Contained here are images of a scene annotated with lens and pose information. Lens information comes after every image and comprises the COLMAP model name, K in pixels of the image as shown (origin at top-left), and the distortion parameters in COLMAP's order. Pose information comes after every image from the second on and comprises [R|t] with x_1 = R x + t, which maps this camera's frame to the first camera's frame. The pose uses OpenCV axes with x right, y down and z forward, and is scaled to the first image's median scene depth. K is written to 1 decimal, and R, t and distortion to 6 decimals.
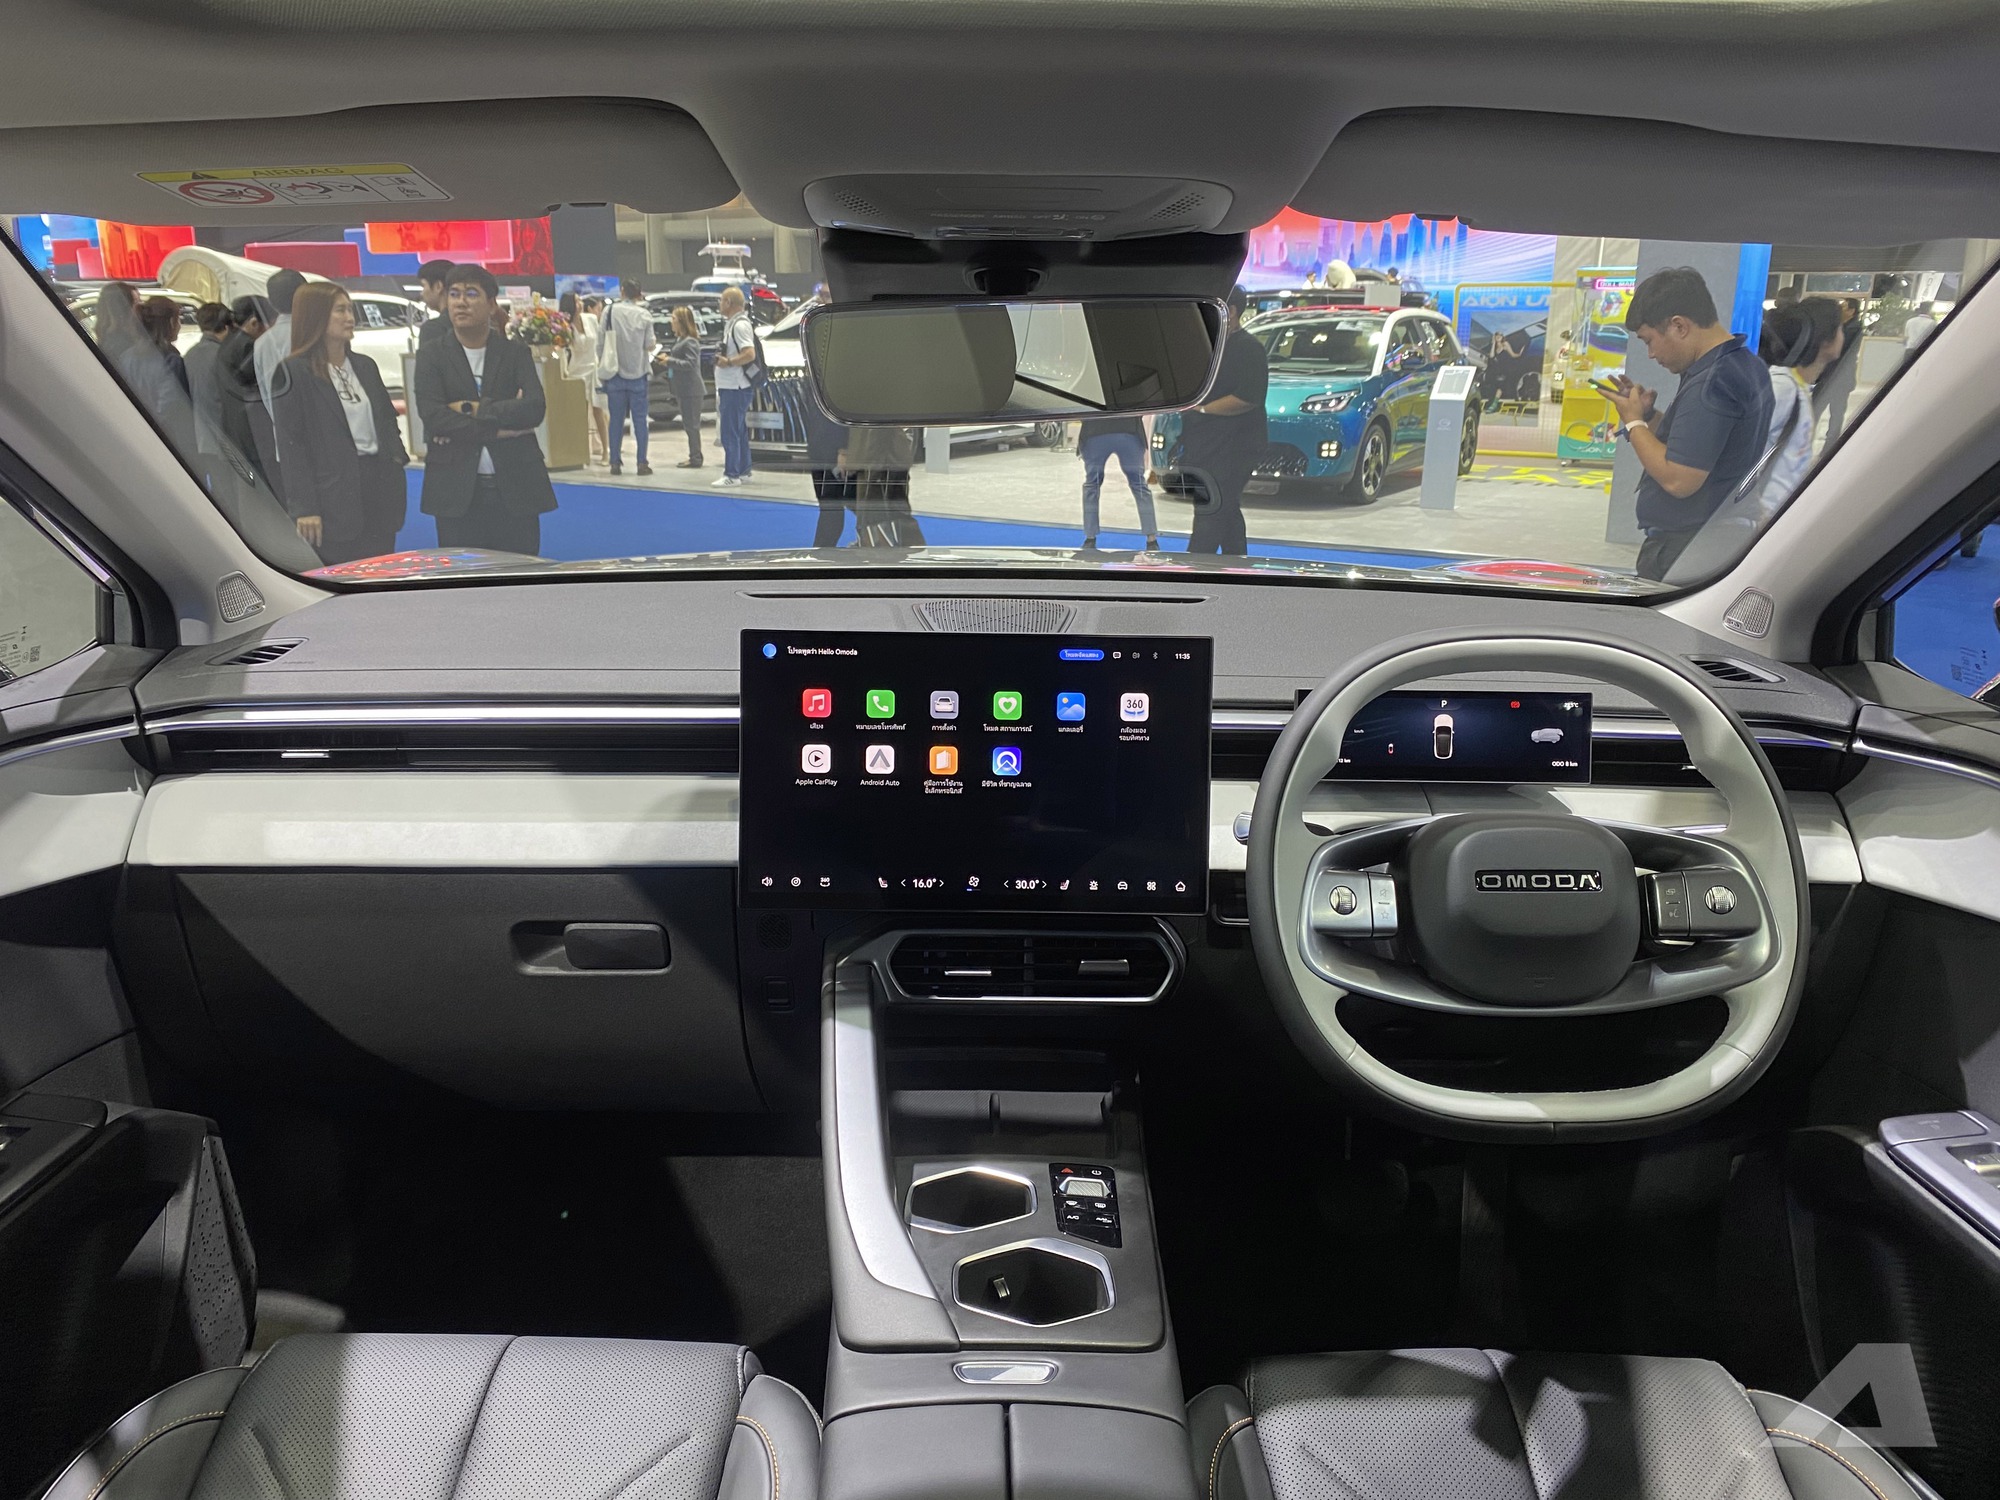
lens RADIAL K [[1524.5, 0, 1000.0], [0, 1524.5, 750.0], [0, 0, 1]] dist [0.008440, -0.011059]
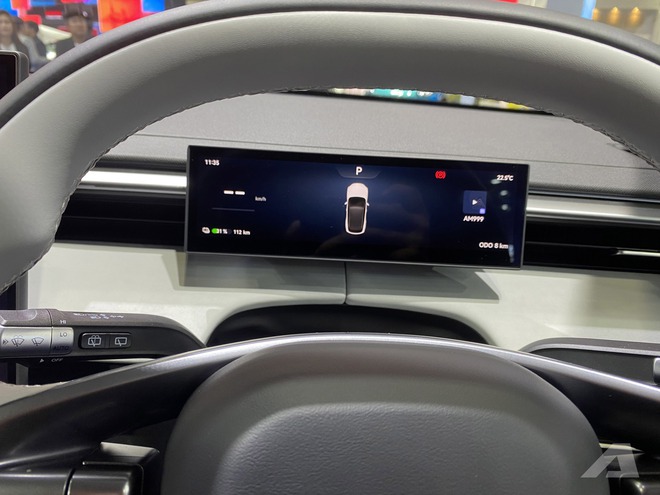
lens RADIAL K [[503.1, 0, 330.0], [0, 503.1, 247.5], [0, 0, 1]] dist [0.008440, -0.011059]
pose [[0.999115, 0.042024, -0.001900, 0.276841], [-0.041787, 0.996656, 0.070225, -0.006291], [0.004845, -0.070083, 0.997529, 0.710365]]
